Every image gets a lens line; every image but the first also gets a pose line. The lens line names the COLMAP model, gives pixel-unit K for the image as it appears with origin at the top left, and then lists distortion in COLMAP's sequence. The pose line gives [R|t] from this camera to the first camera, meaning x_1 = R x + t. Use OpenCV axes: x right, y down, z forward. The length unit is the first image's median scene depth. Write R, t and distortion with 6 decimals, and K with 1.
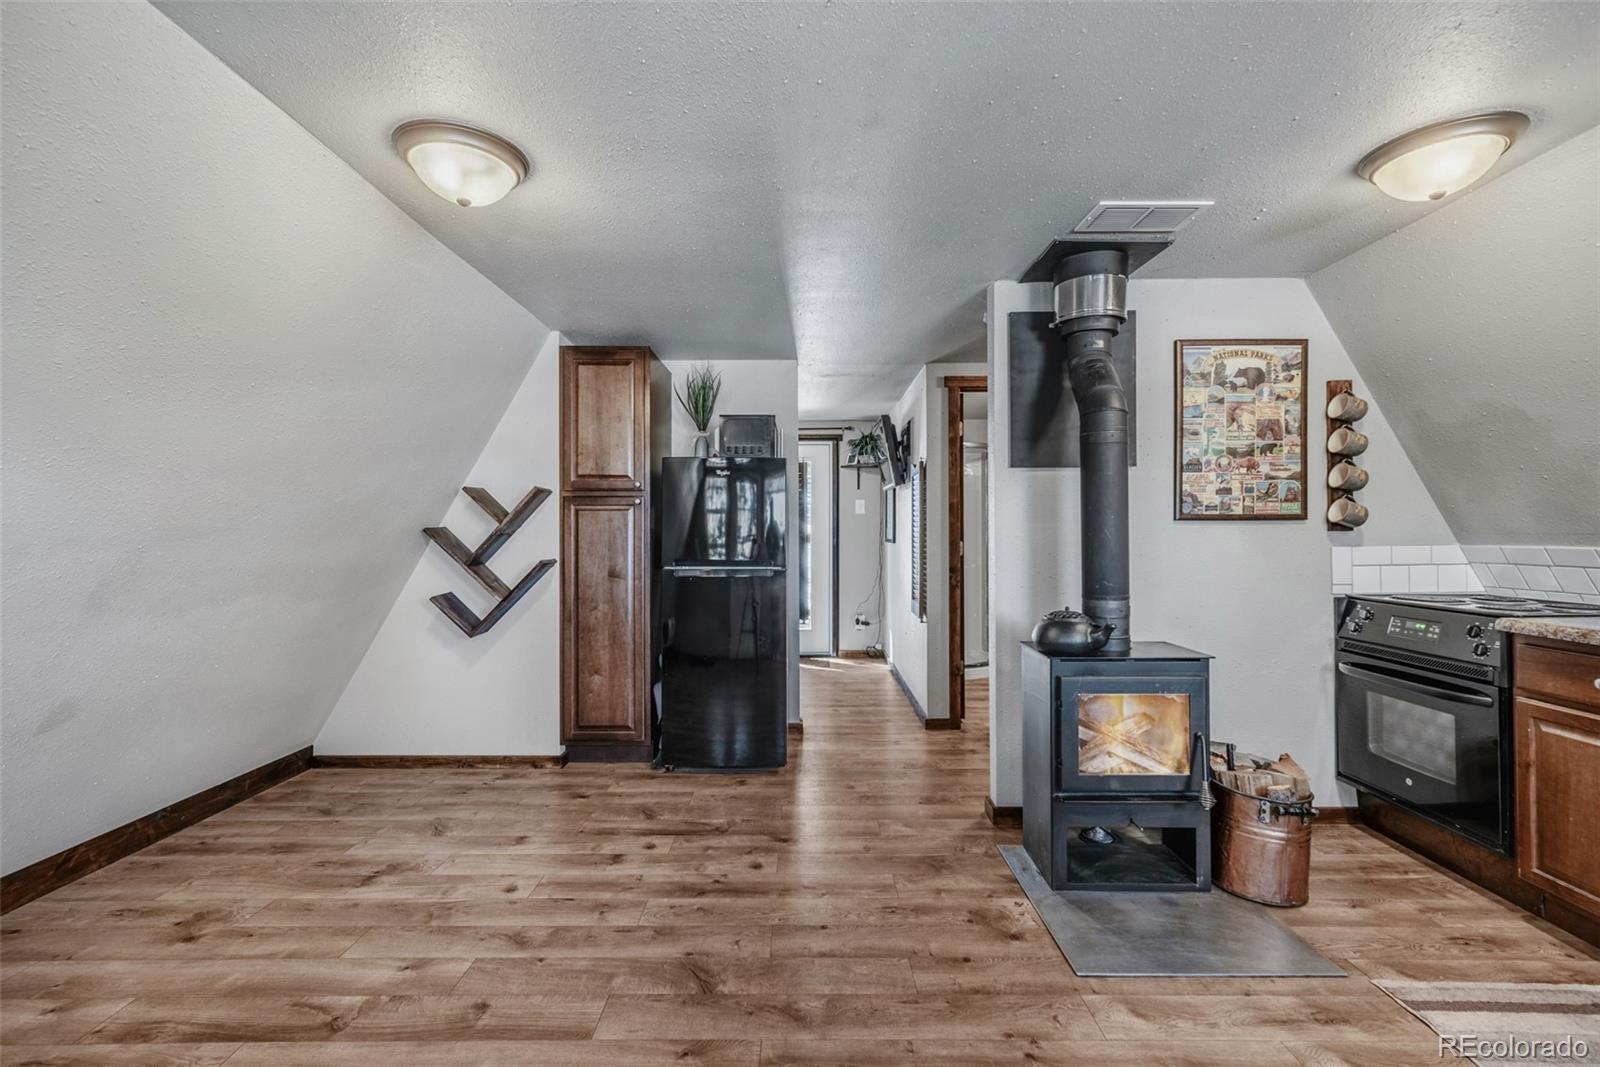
lens RADIAL K [[700.4, 0, 800.0], [0, 700.4, 533.5], [0, 0, 1]] dist [0.004606, 0.000968]
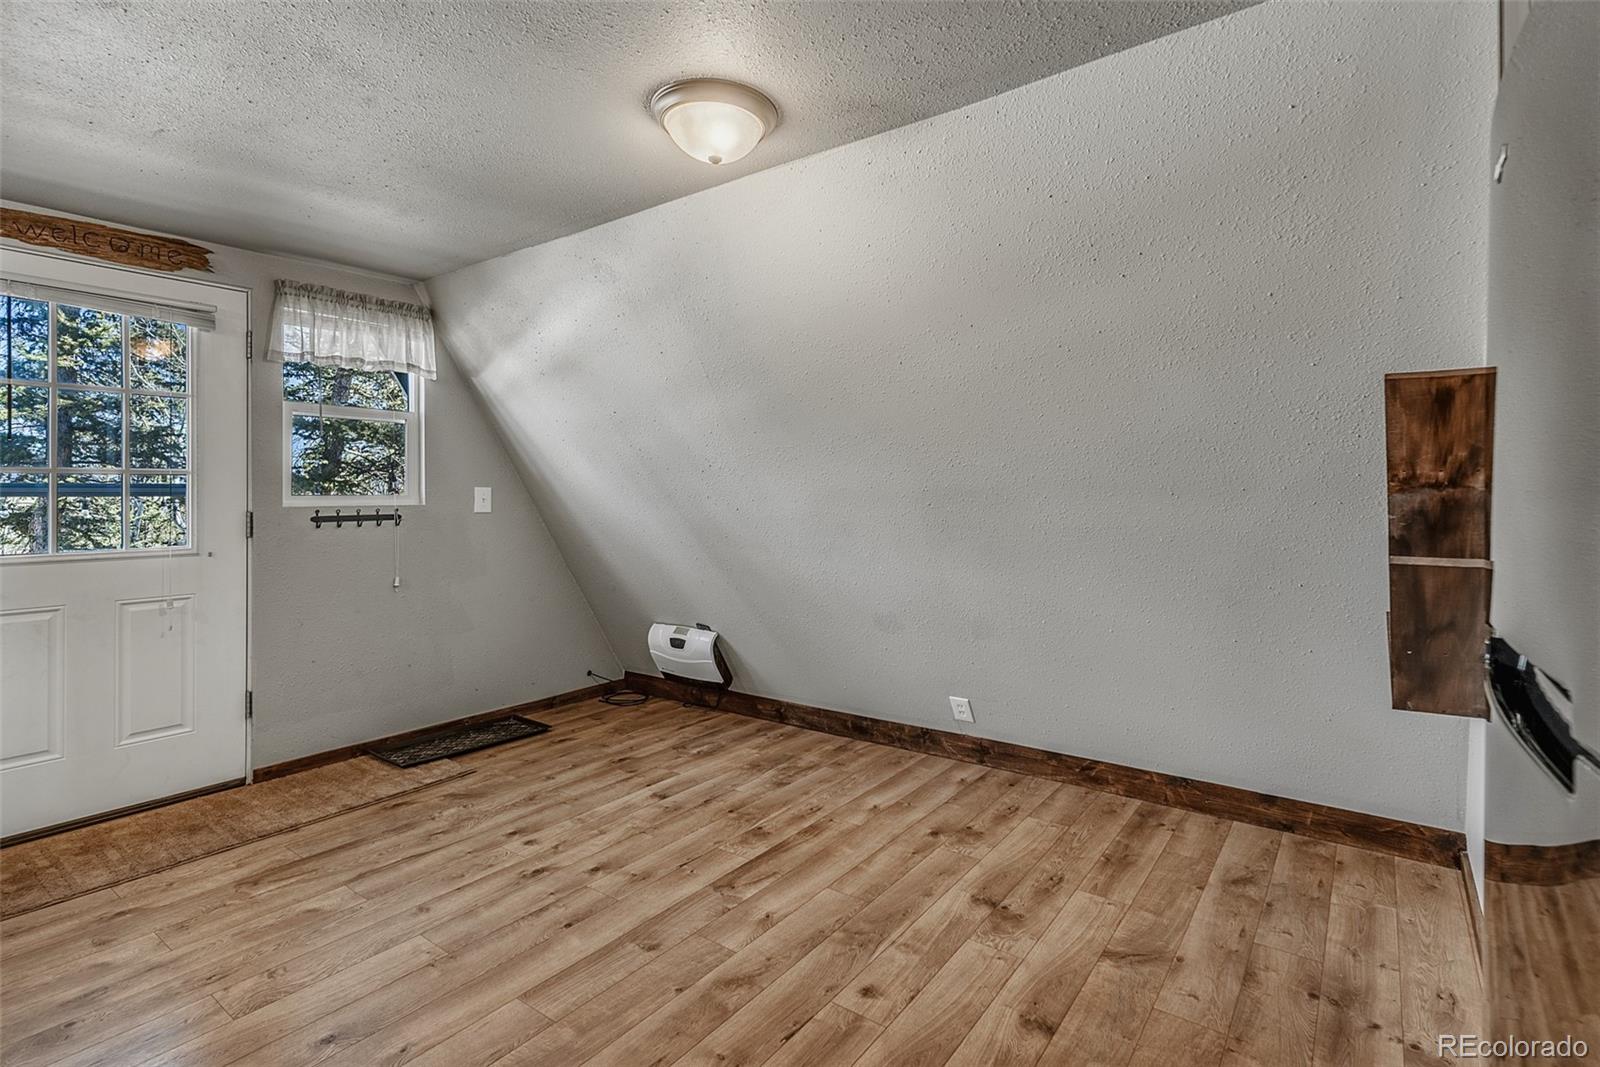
lens RADIAL K [[747.1, 0, 857.5], [0, 747.1, 535.1], [0, 0, 1]] dist [0.003355, 0.000186]
pose [[-0.560898, 0.048109, -0.826486, 0.164449], [0.004674, 0.998478, 0.054949, 0.002232], [0.827871, 0.026958, -0.560270, 1.159013]]
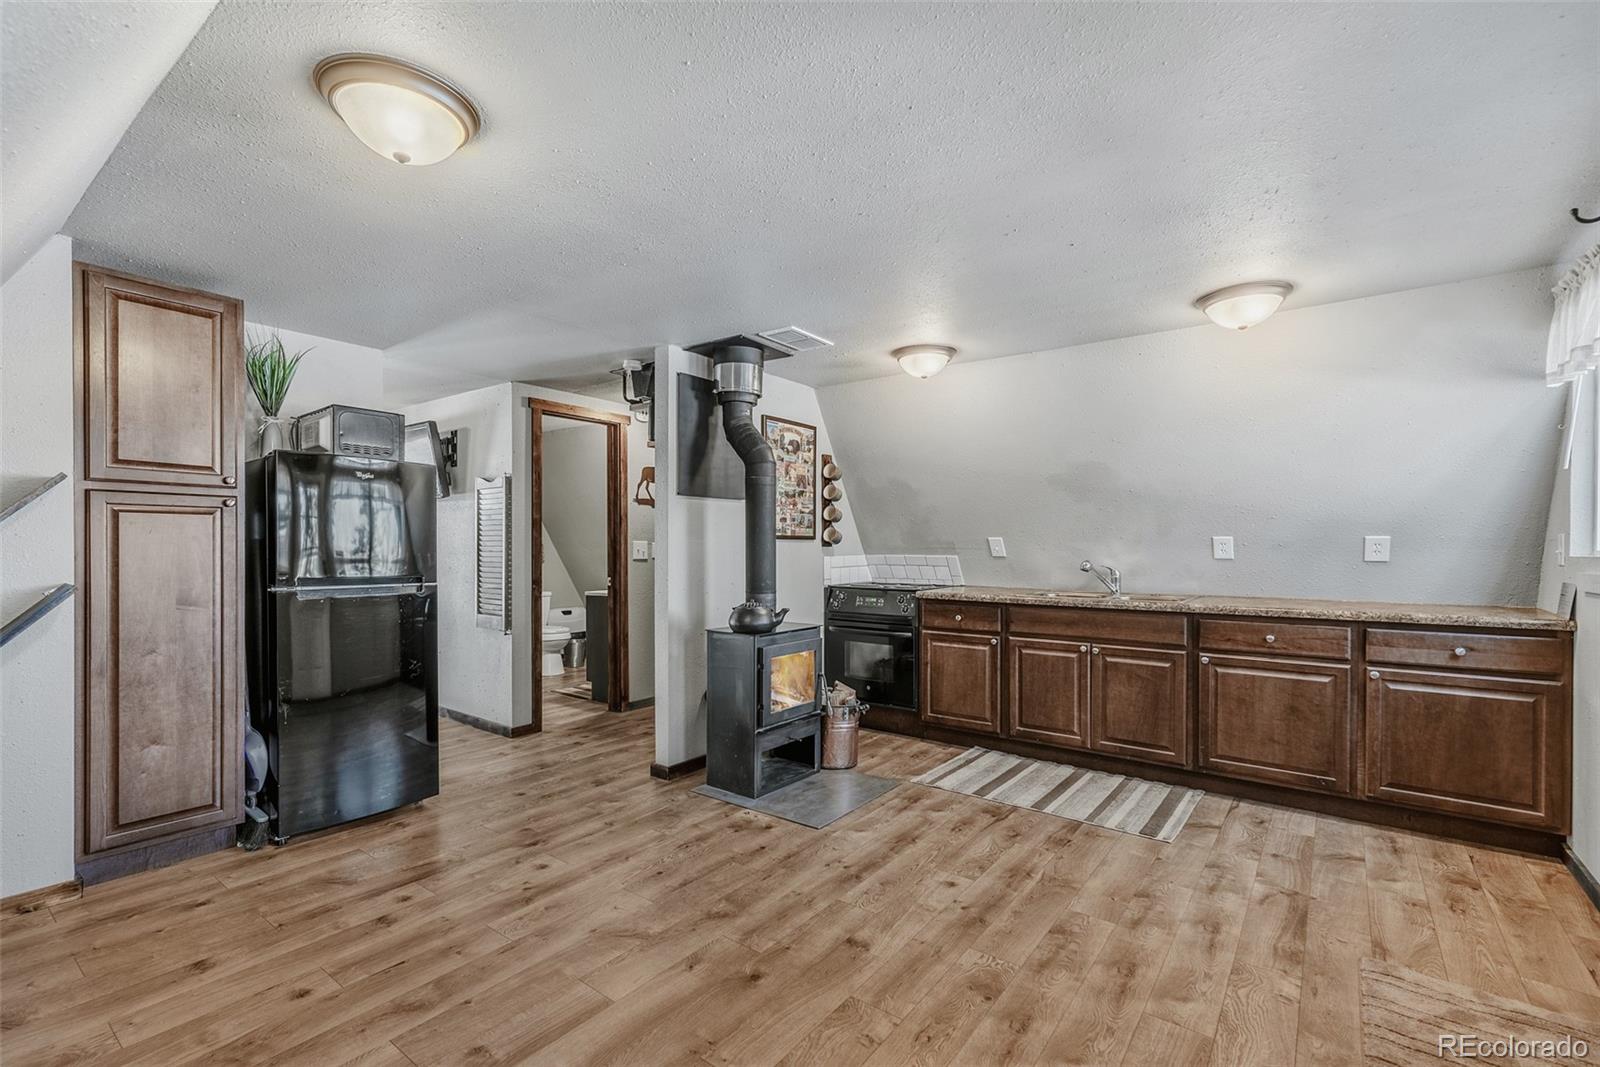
lens RADIAL K [[709.2, 0, 806.2], [0, 709.2, 554.4], [0, 0, 1]] dist [0.002621, 0.000509]
pose [[0.593310, -0.003598, 0.804966, -0.593065], [-0.001563, 0.999983, 0.005622, 0.005200], [-0.804973, -0.004594, 0.593294, 0.056876]]
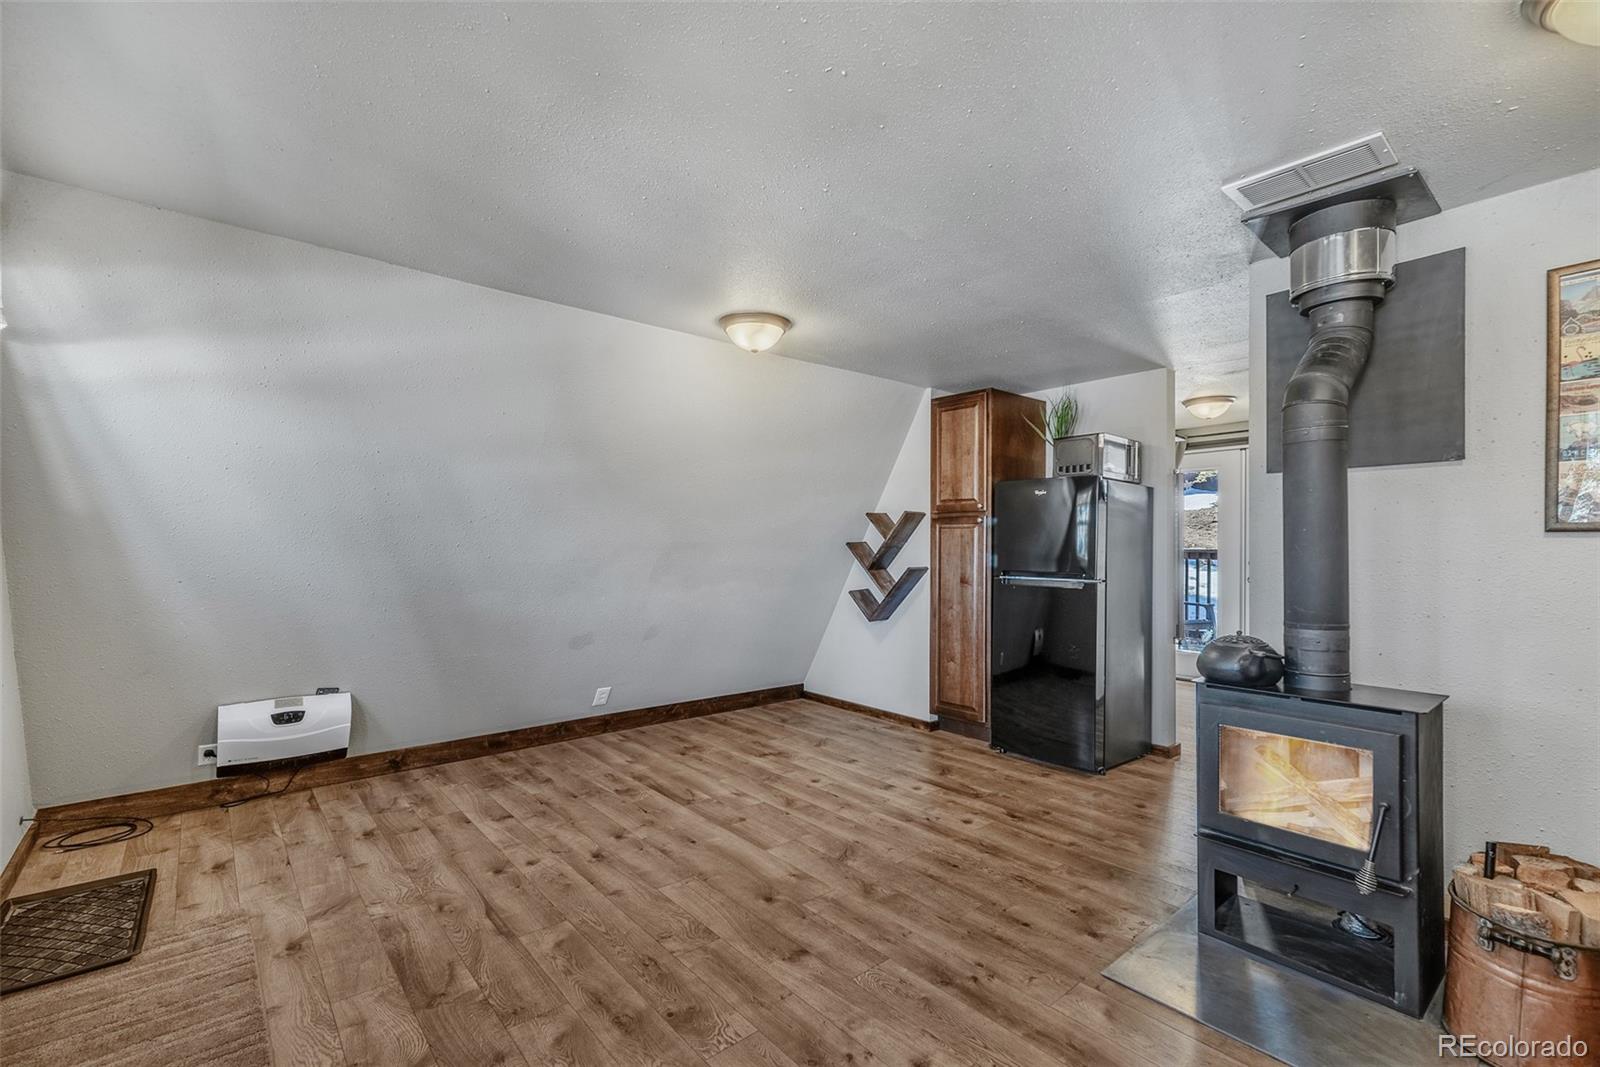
lens RADIAL K [[705.5, 0, 792.1], [0, 705.5, 545.1], [0, 0, 1]] dist [0.001239, 0.000094]
pose [[0.641517, 0.003140, -0.767102, 0.596845], [-0.006027, 0.999981, -0.000947, -0.000307], [0.767085, 0.005231, 0.641524, -0.014884]]
